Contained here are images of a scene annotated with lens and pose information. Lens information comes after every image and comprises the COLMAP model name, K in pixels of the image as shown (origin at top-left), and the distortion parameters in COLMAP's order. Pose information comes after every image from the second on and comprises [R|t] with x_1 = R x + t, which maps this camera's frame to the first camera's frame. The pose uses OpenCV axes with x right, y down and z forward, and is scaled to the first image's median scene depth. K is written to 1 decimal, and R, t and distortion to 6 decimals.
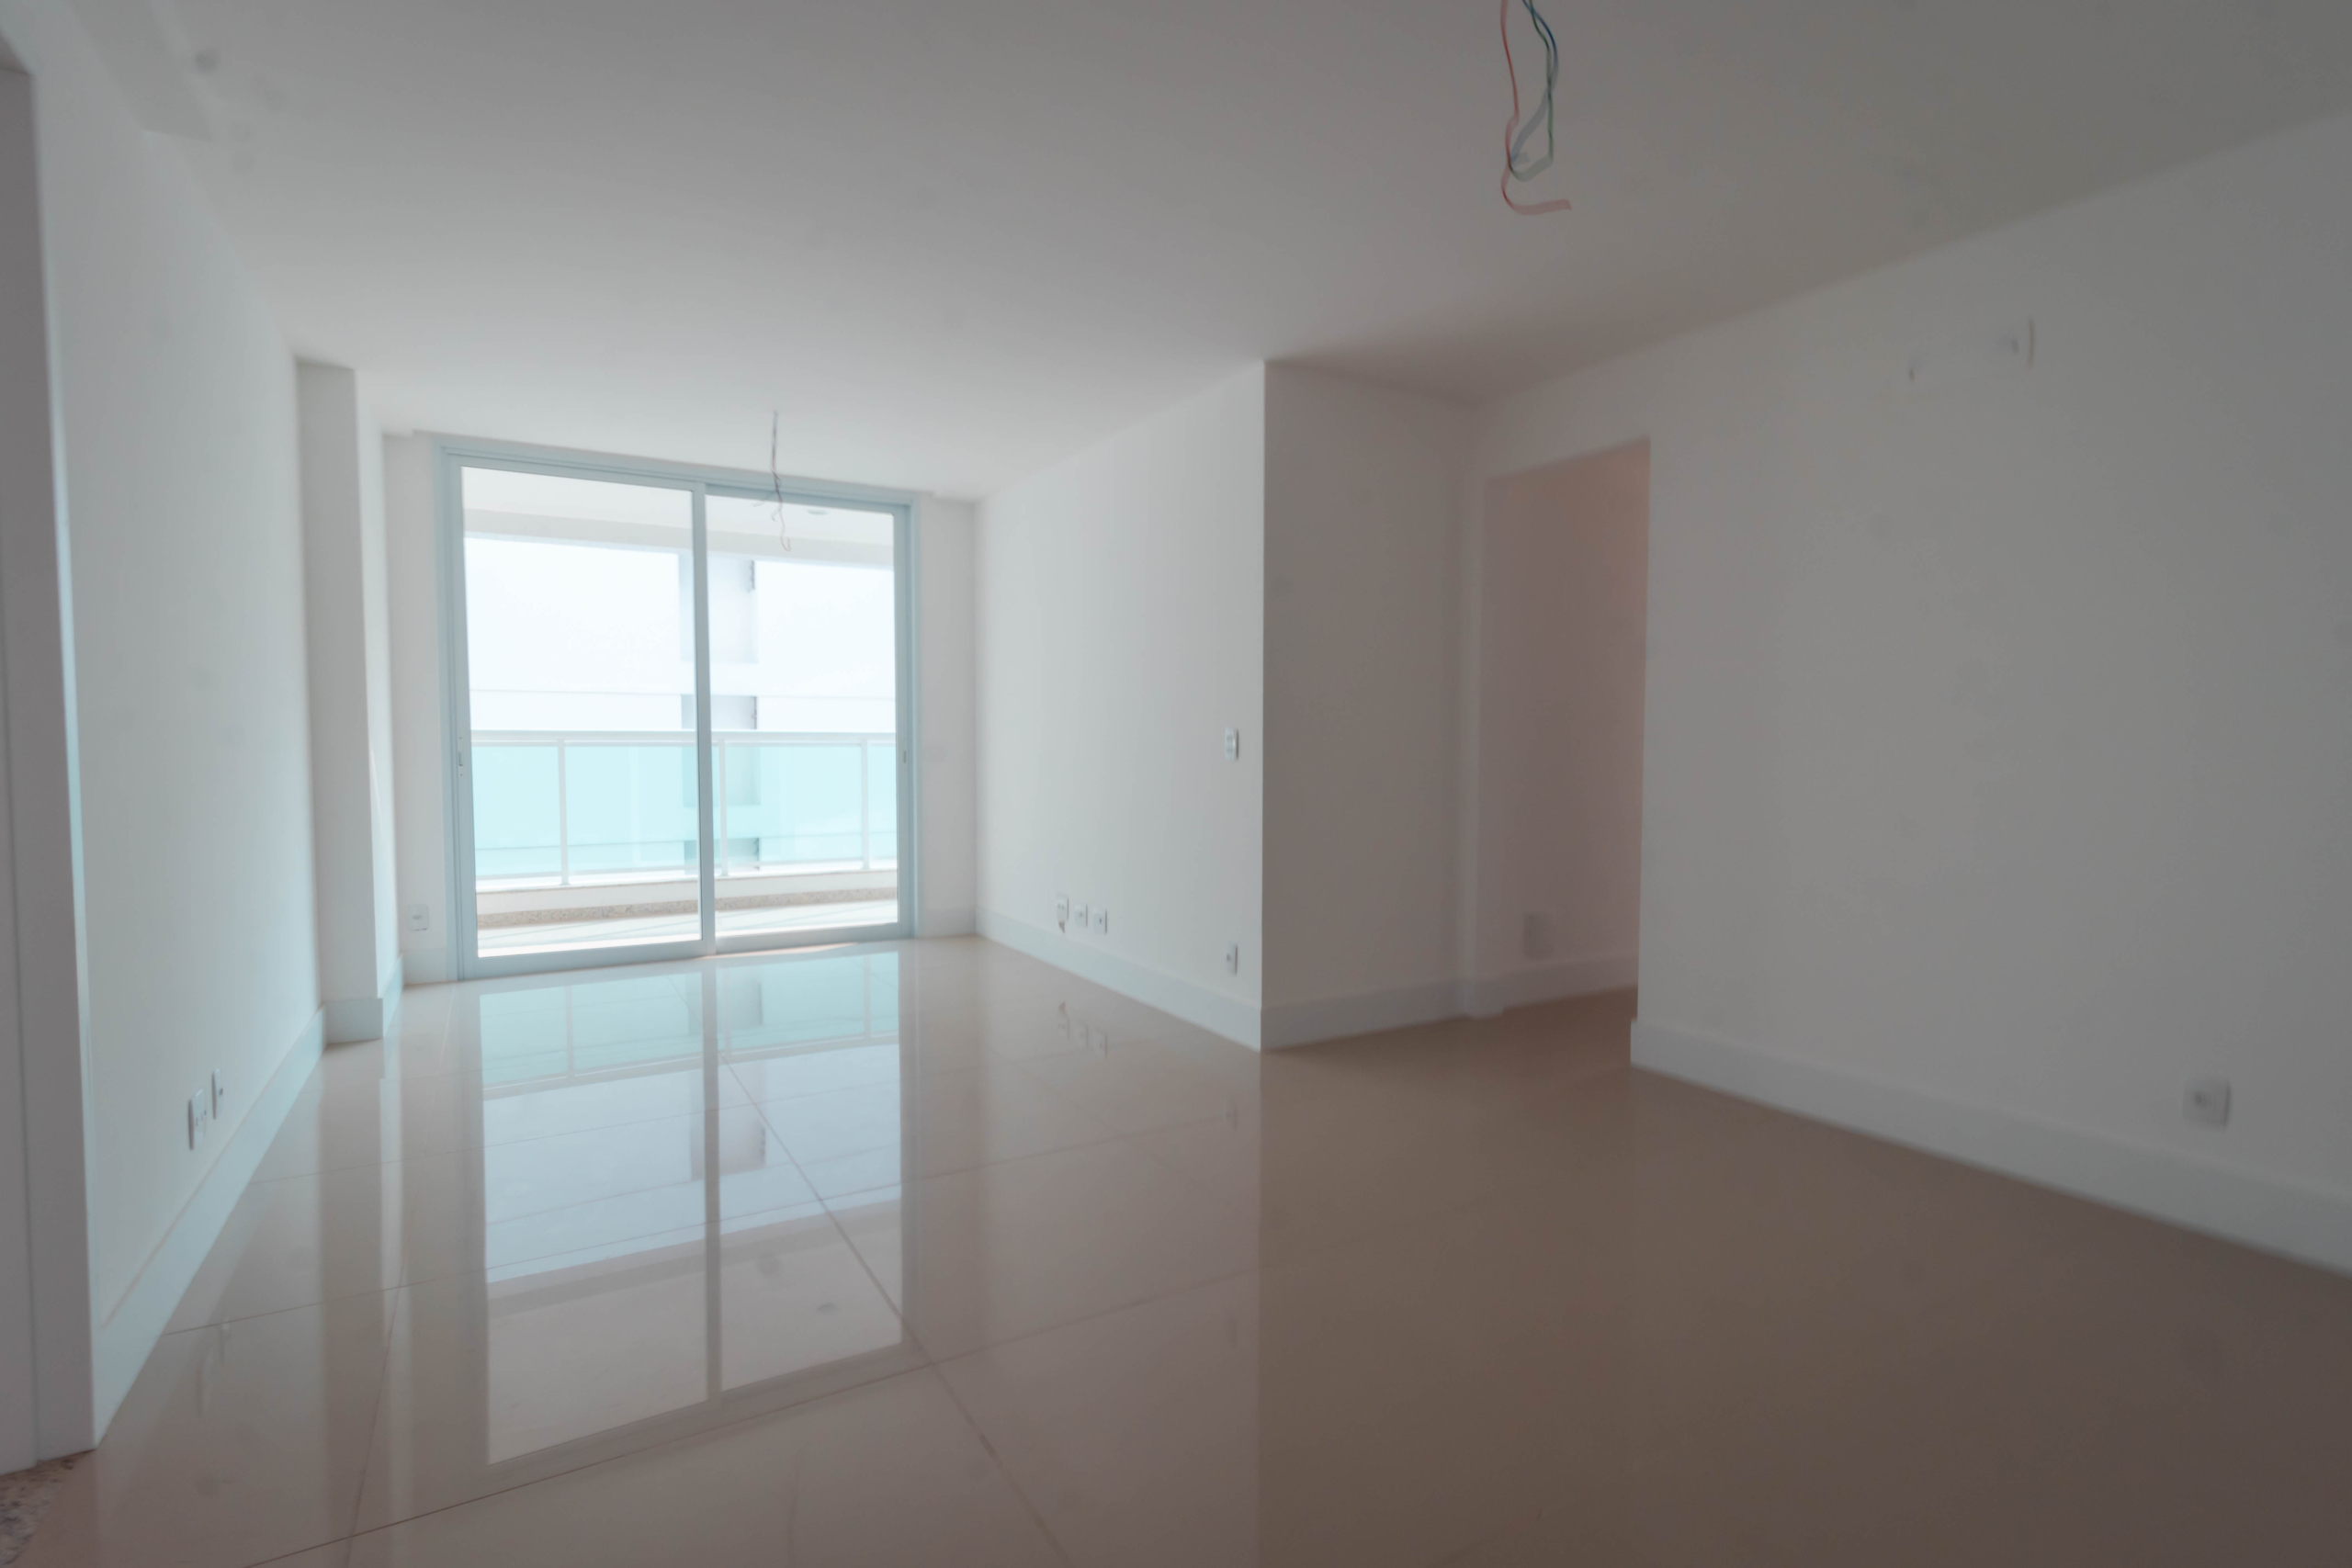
lens RADIAL K [[1088.8, 0, 1178.0], [0, 1088.8, 773.5], [0, 0, 1]] dist [-0.000868, 0.000014]
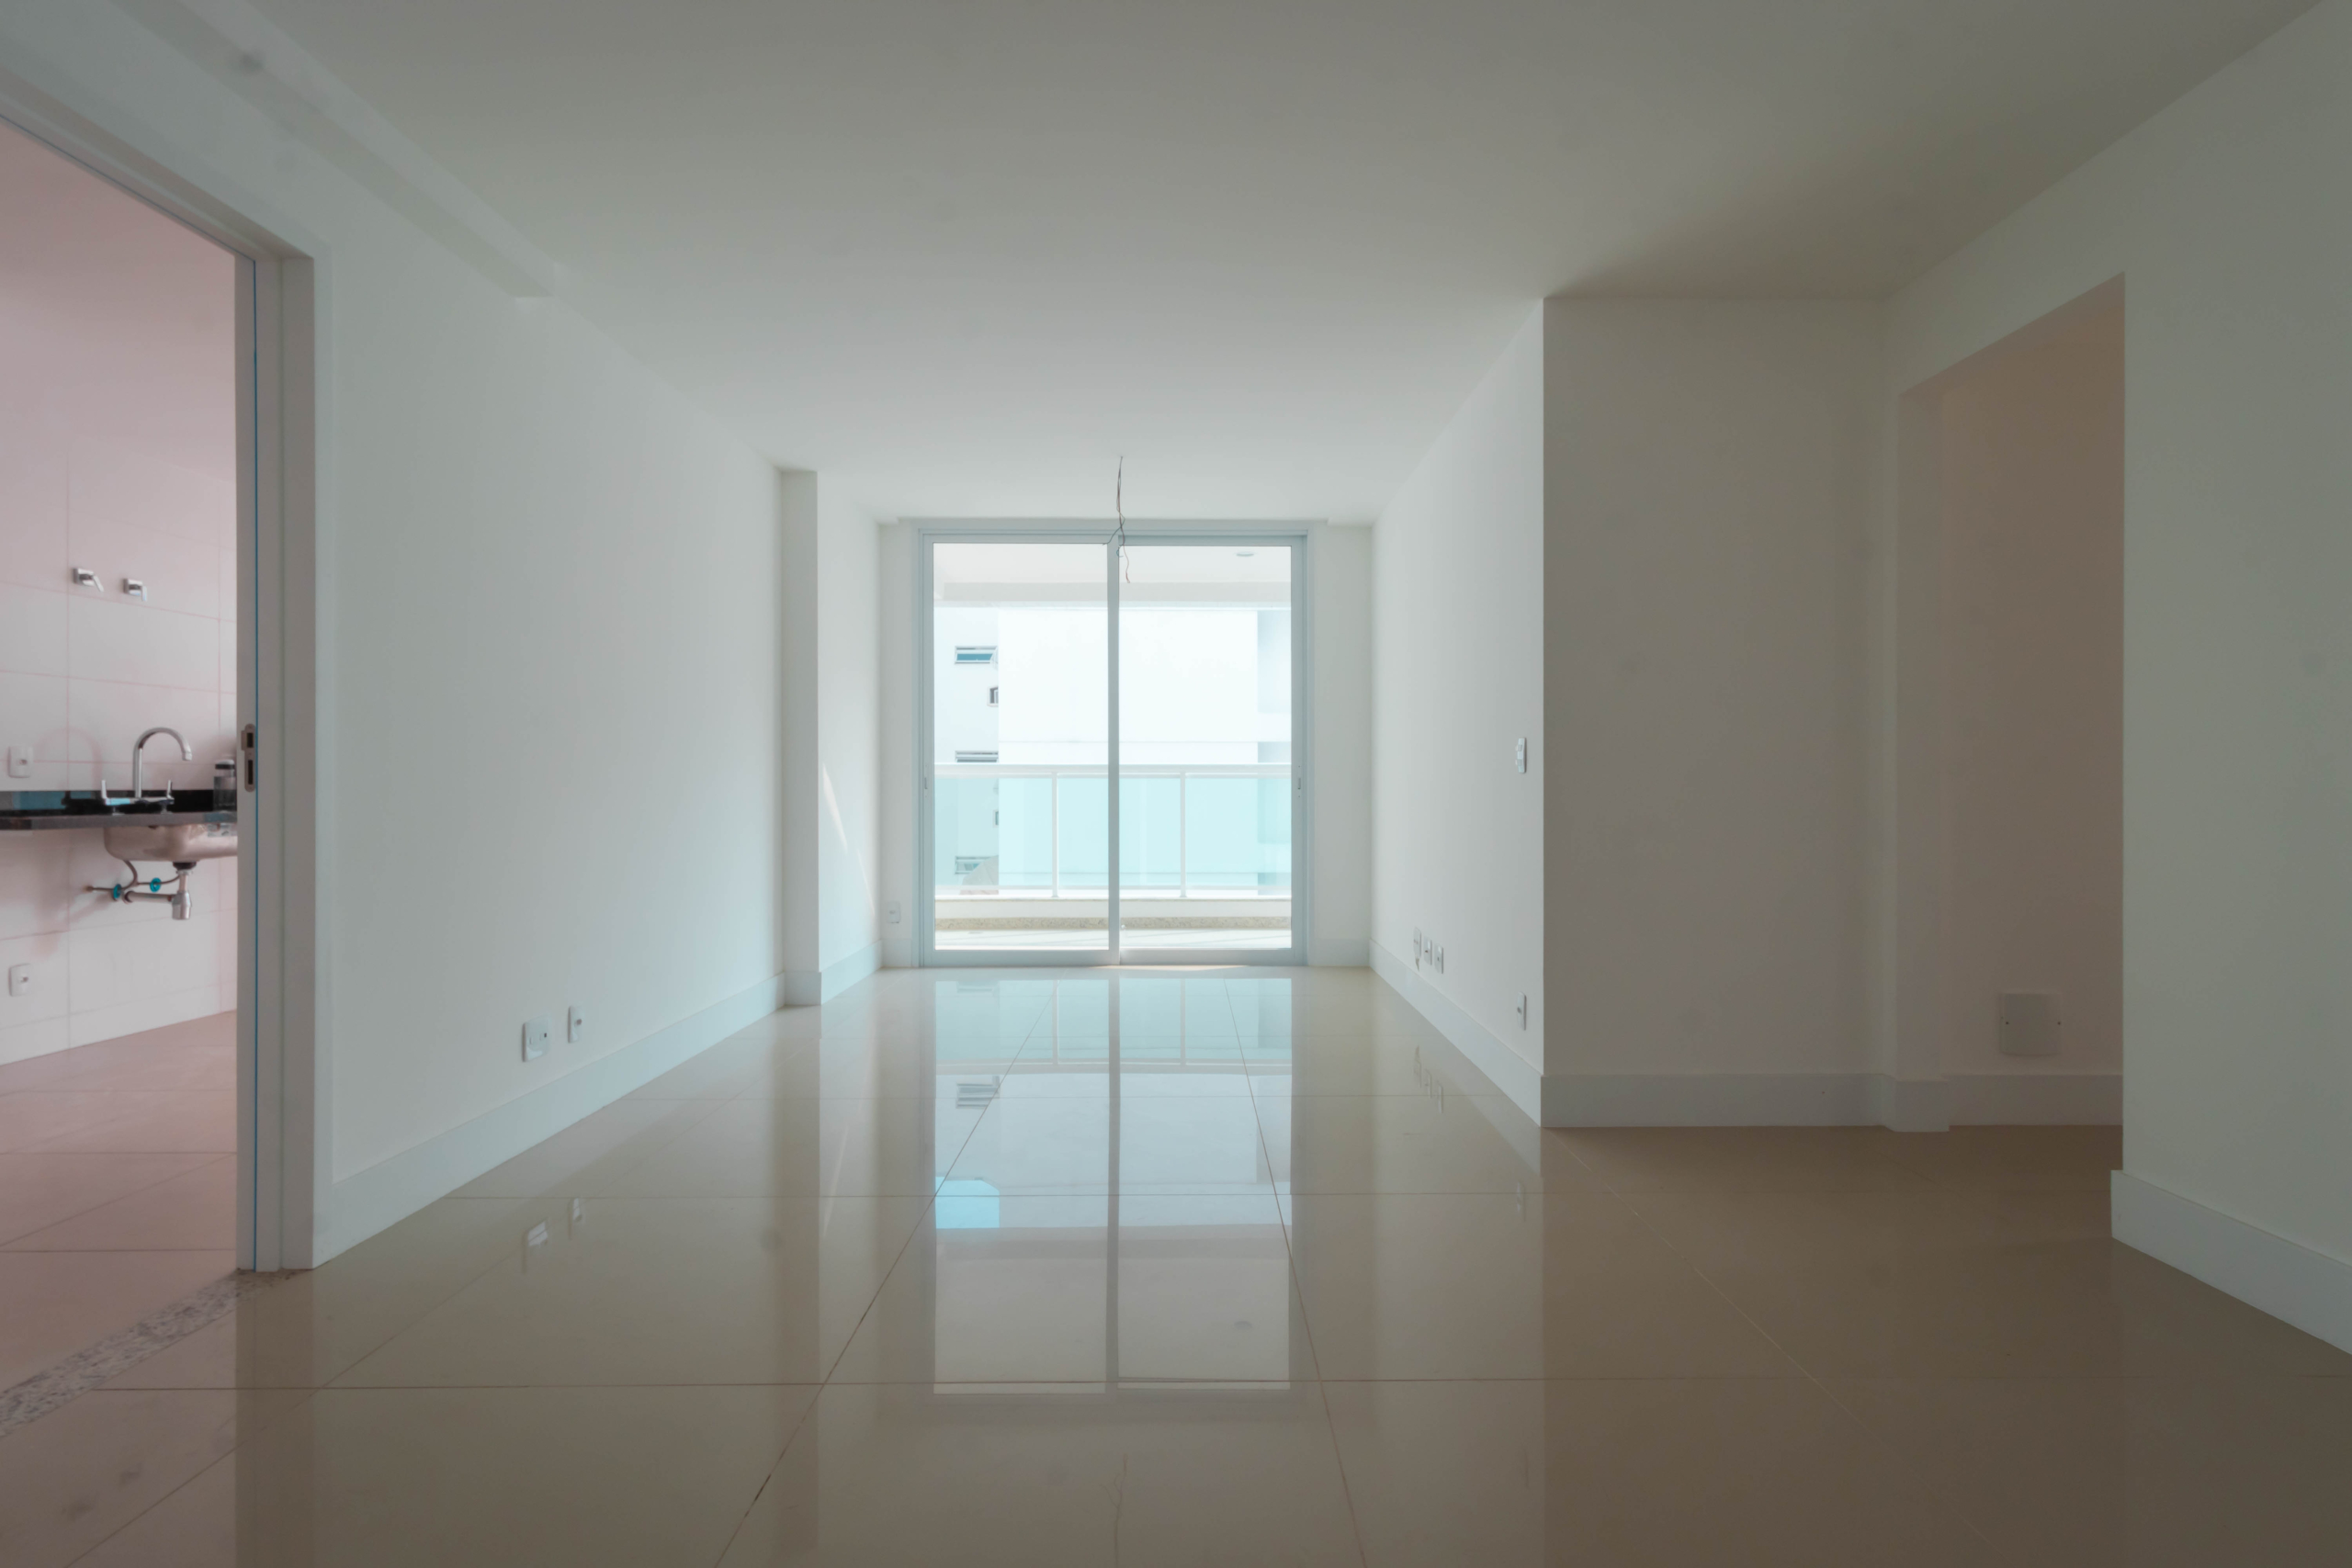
lens RADIAL K [[1060.4, 0, 1176.0], [0, 1060.4, 784.0], [0, 0, 1]] dist [0.000769, 0.000218]
pose [[0.866971, -0.001828, -0.498355, 0.157056], [-0.013408, 0.999546, -0.026993, 0.013995], [0.498177, 0.030084, 0.866553, 0.107501]]
